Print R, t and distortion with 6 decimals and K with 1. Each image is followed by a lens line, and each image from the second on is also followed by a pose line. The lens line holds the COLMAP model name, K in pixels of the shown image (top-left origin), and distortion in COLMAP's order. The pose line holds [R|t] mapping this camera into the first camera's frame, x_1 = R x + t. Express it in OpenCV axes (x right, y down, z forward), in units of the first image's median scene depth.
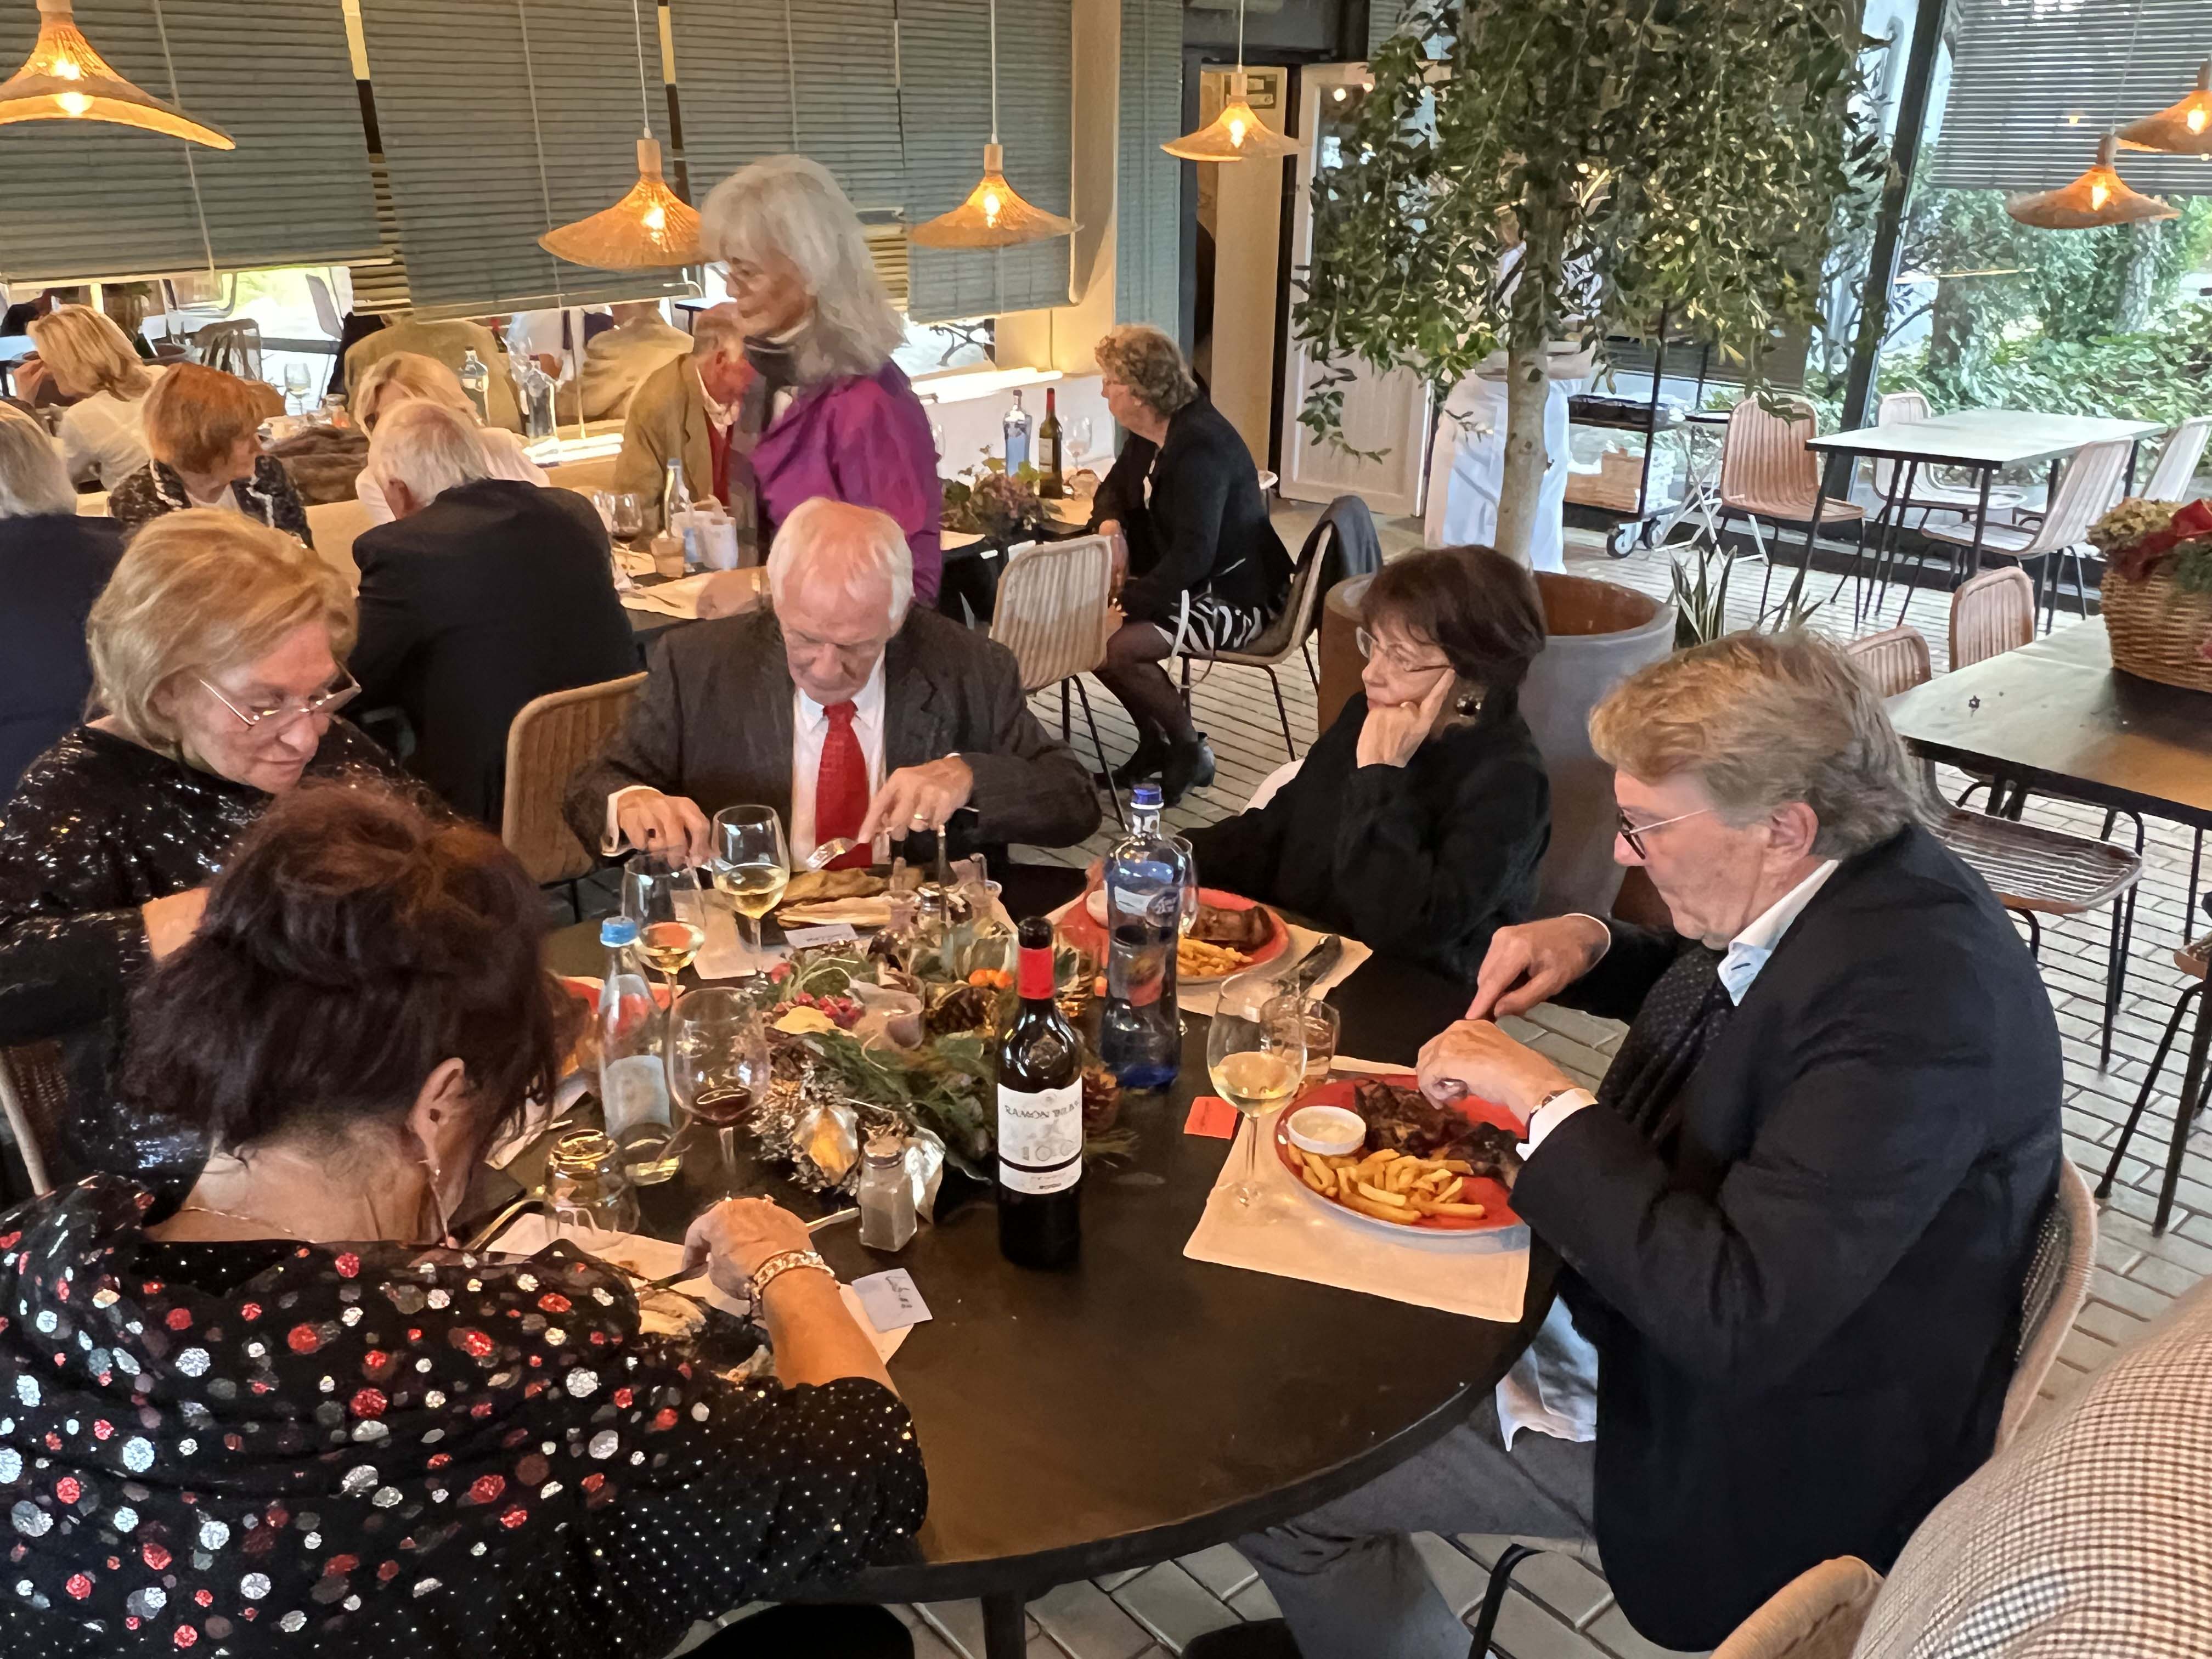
lens RADIAL K [[1632.4, 0, 1110.3], [0, 1632.4, 849.5], [0, 0, 1]] dist [0.009242, -0.008978]
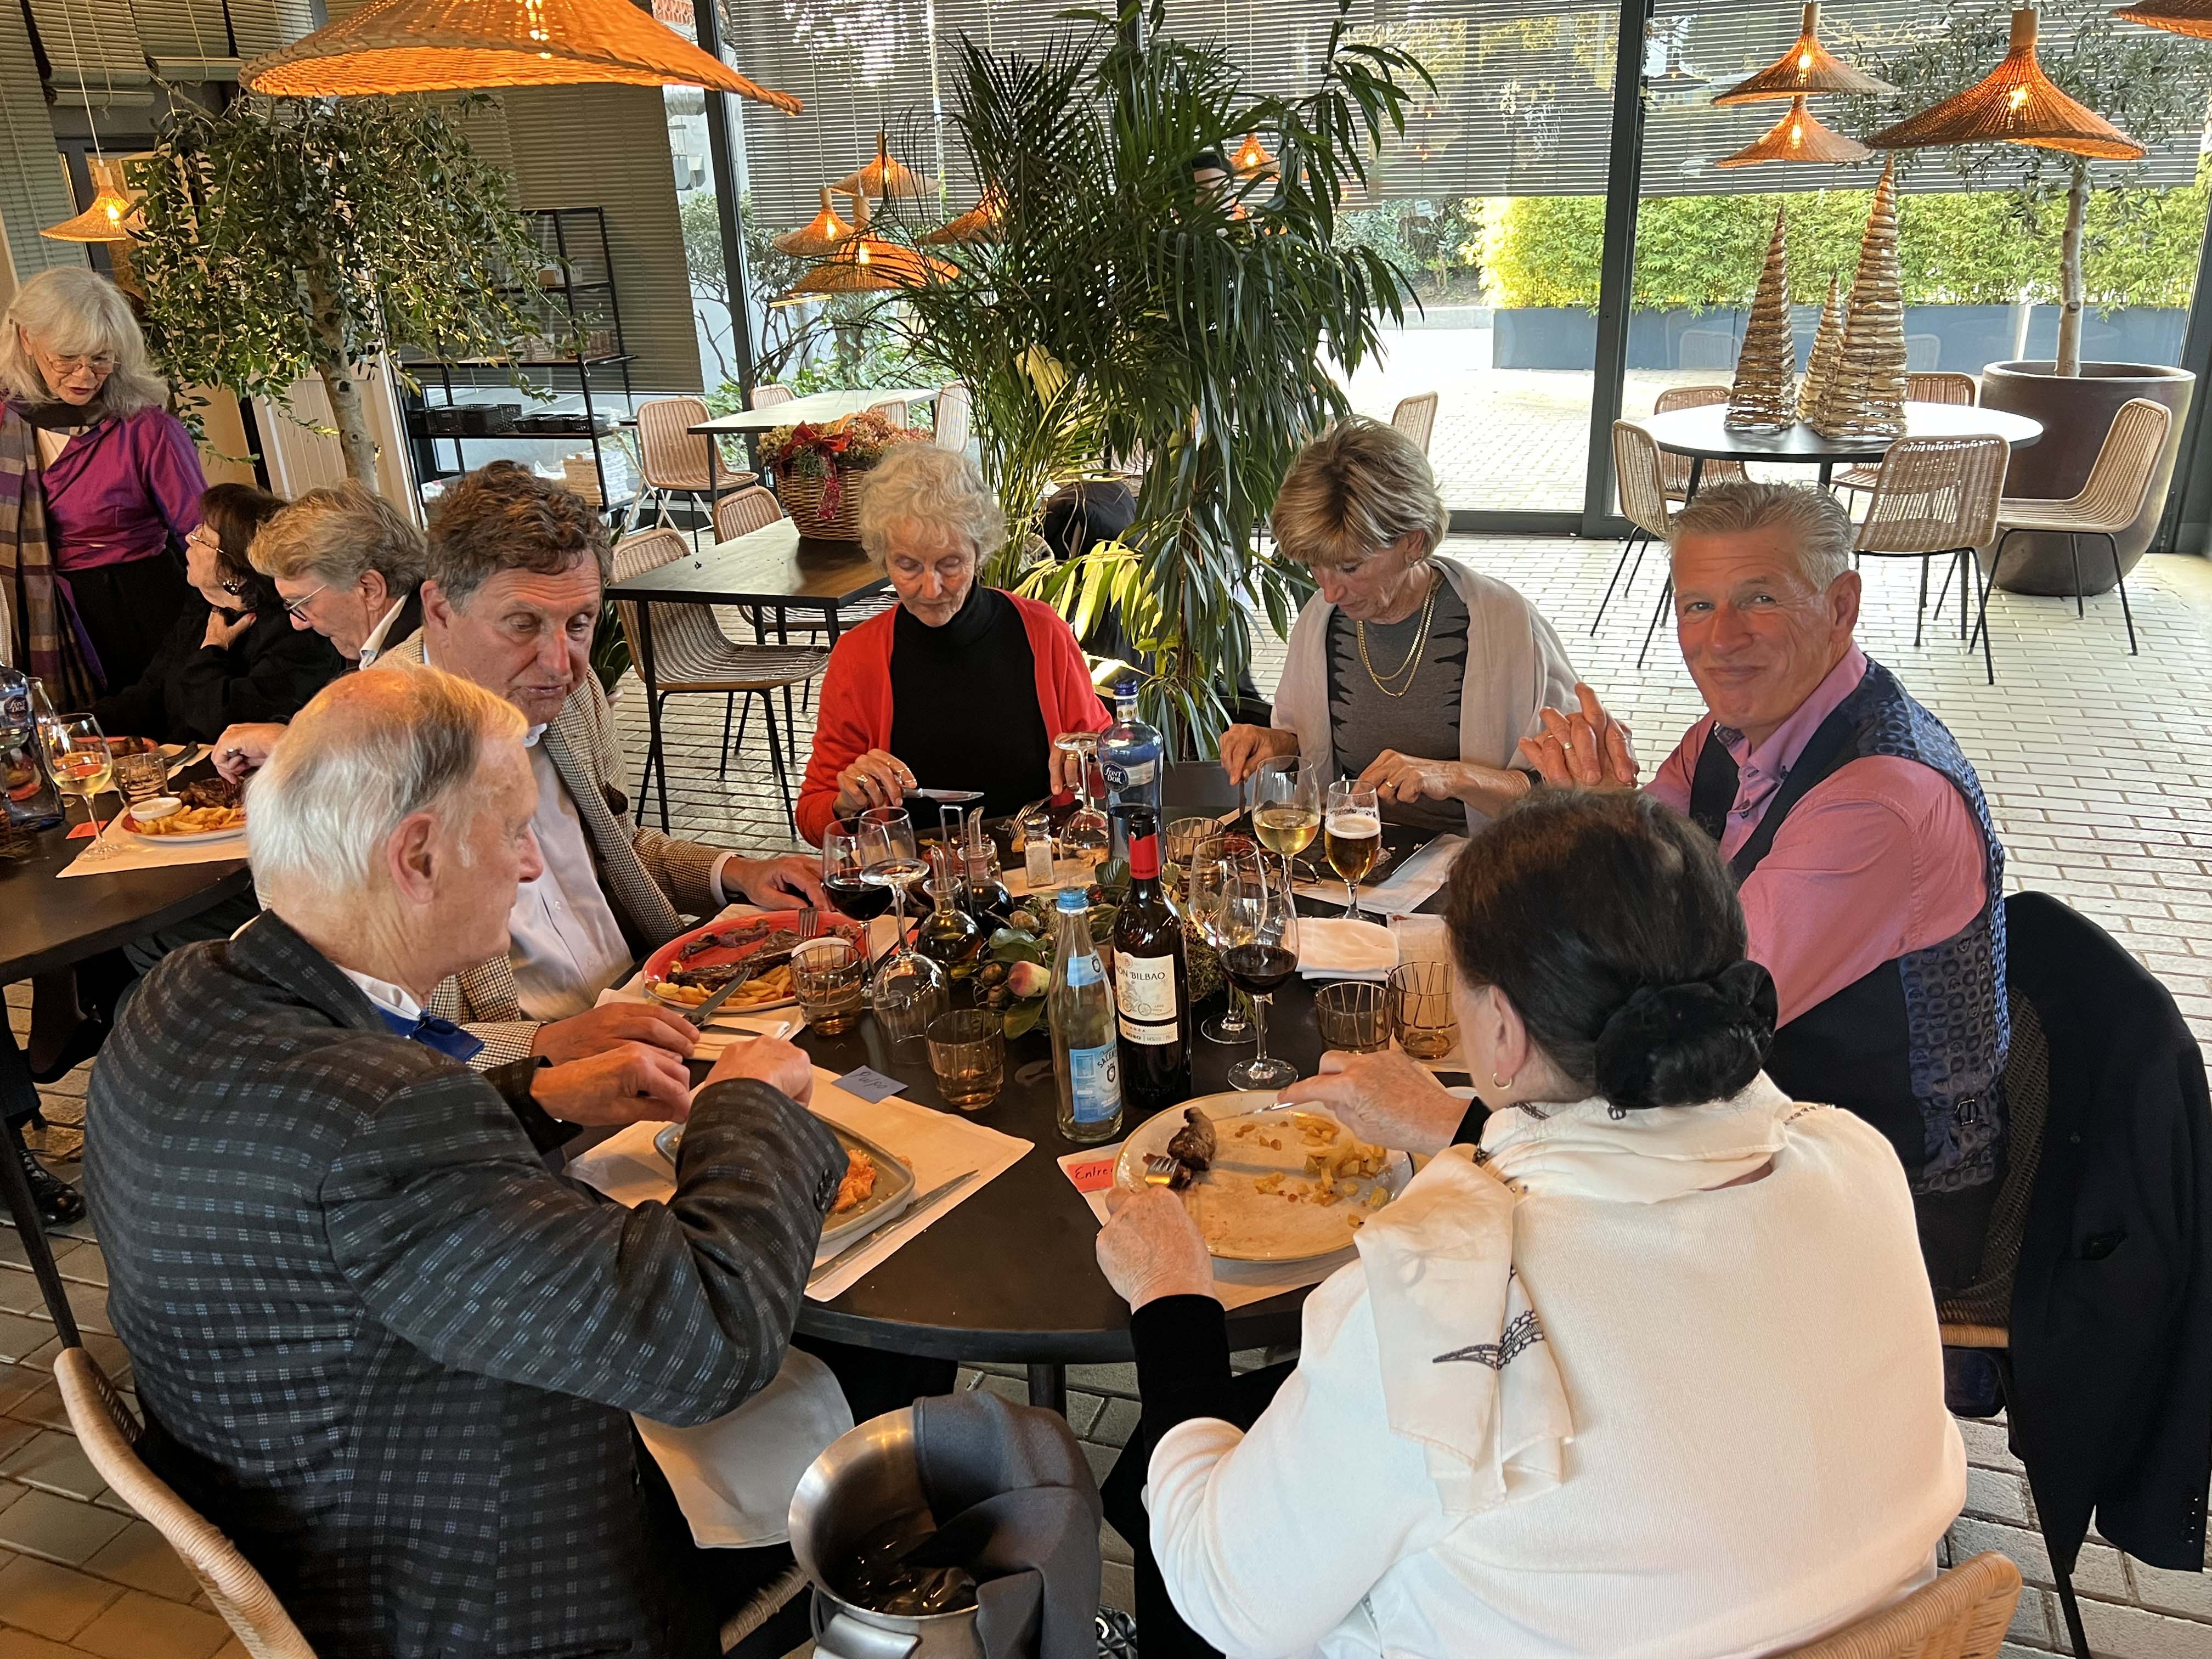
lens RADIAL K [[1632.4, 0, 1102.6], [0, 1632.4, 838.4], [0, 0, 1]] dist [0.009242, -0.008978]
pose [[0.870503, -0.221368, 0.439570, 0.081427], [0.235277, 0.971647, 0.023392, 0.133282], [-0.432285, 0.083058, 0.897904, -0.327459]]
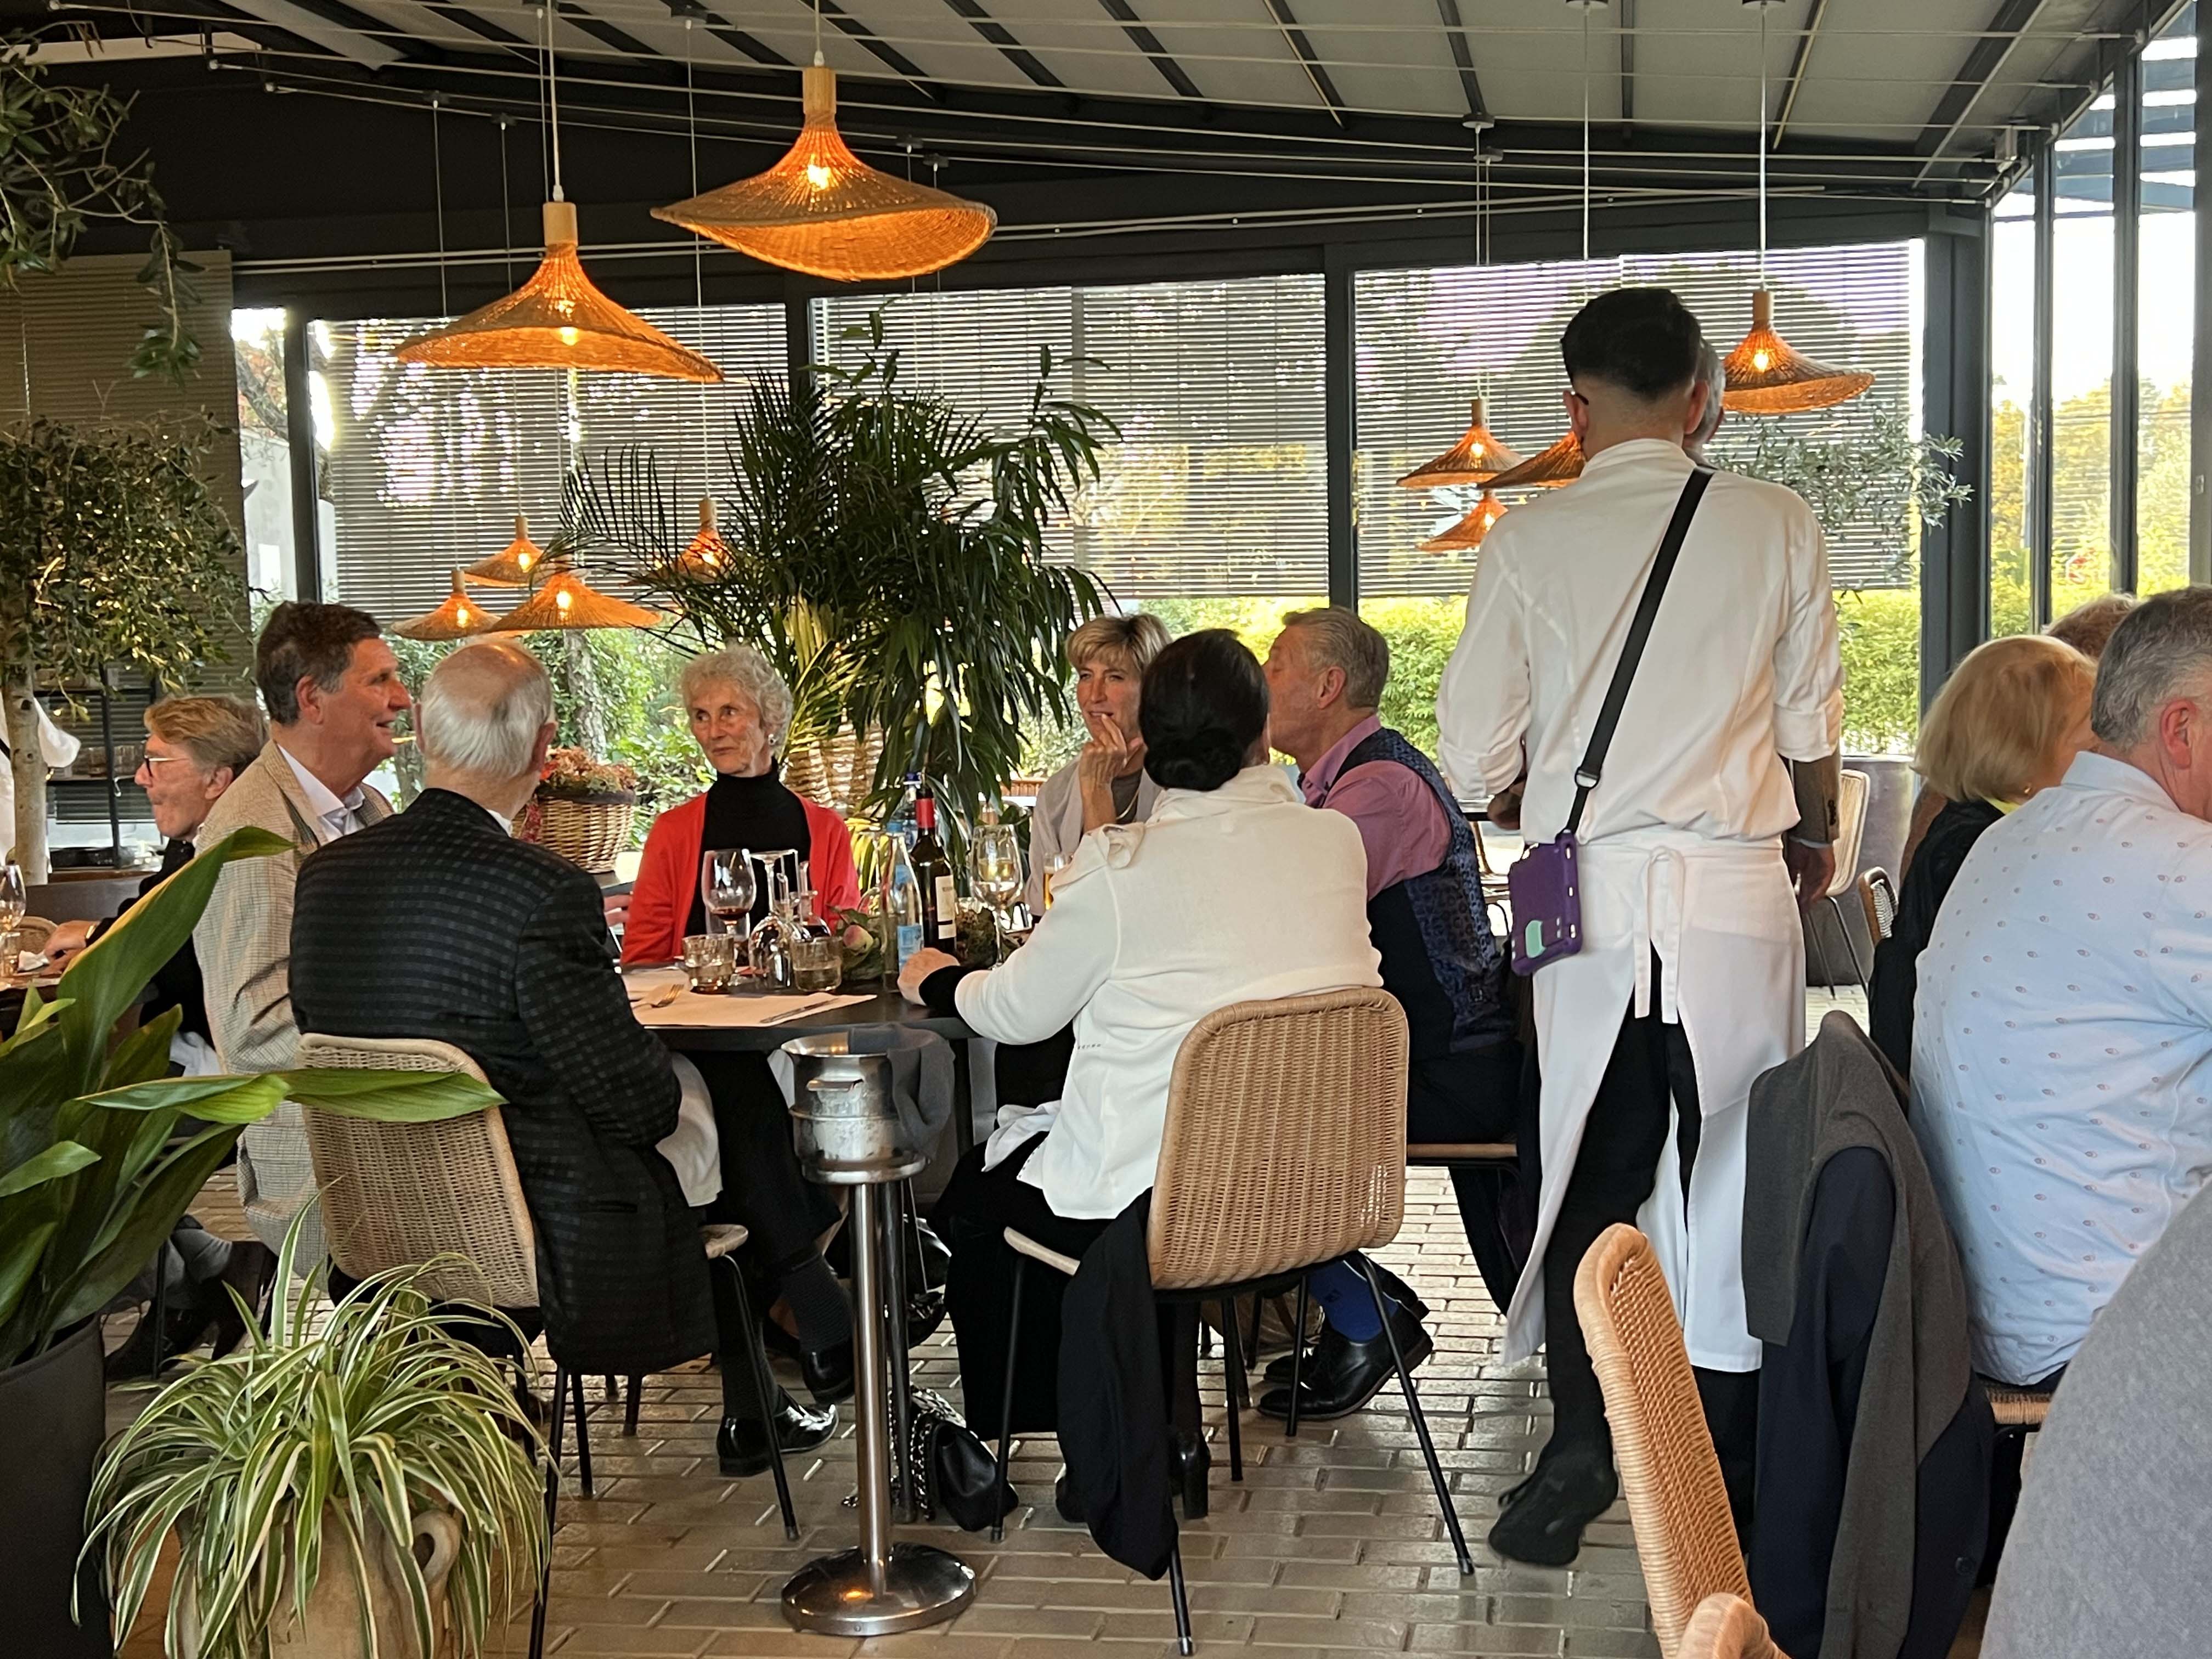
lens RADIAL K [[2649.9, 0, 1116.2], [0, 2649.9, 842.4], [0, 0, 1]] dist [0.080499, 0.000000]
pose [[0.777864, -0.070849, 0.624426, -0.279000], [0.279654, 0.928845, -0.242983, 0.391408], [-0.562780, 0.363631, 0.742328, -0.715962]]
